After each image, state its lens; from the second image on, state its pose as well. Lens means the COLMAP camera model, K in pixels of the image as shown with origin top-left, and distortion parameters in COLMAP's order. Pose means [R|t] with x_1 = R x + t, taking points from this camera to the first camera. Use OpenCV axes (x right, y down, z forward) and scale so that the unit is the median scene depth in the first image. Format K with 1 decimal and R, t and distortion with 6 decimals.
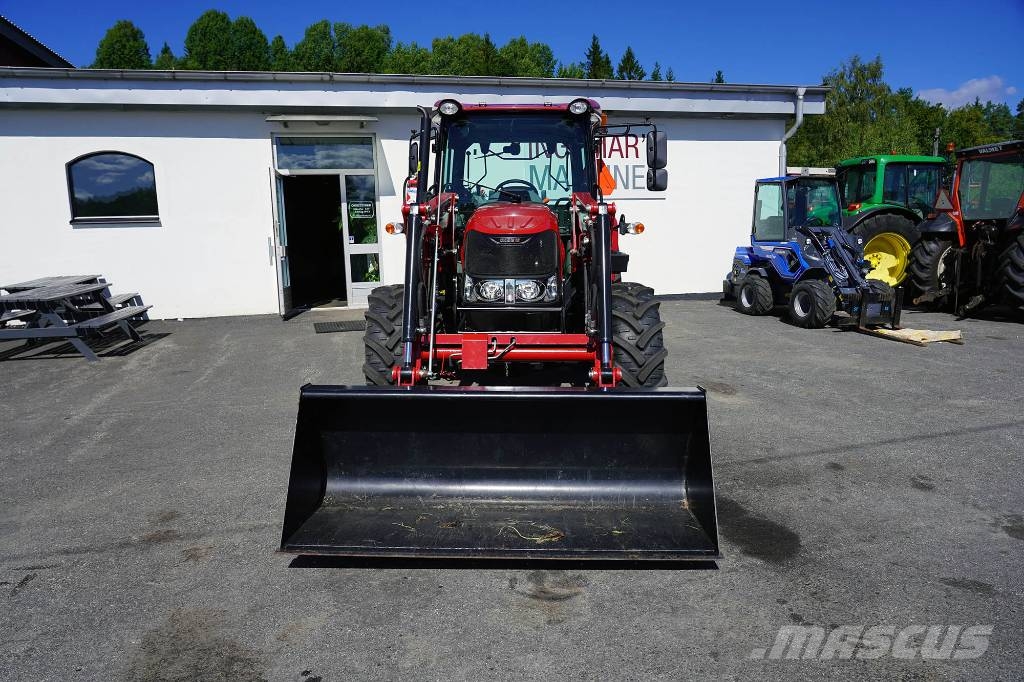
lens RADIAL K [[686.0, 0, 514.0], [0, 686.0, 348.3], [0, 0, 1]] dist [-0.037216, 0.029161]
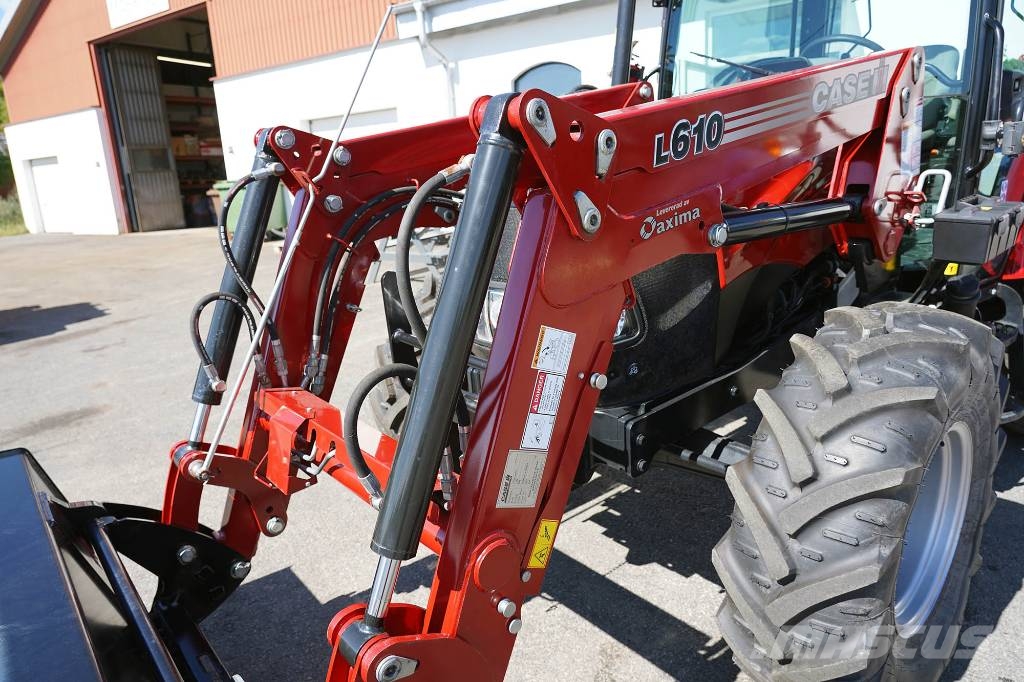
lens RADIAL K [[686.0, 0, 514.0], [0, 686.0, 348.3], [0, 0, 1]] dist [-0.037216, 0.029161]
pose [[0.659316, 0.179513, -0.730122, 0.316836], [-0.073136, 0.981787, 0.175346, -0.135221], [0.748301, -0.062210, 0.660436, 0.692672]]
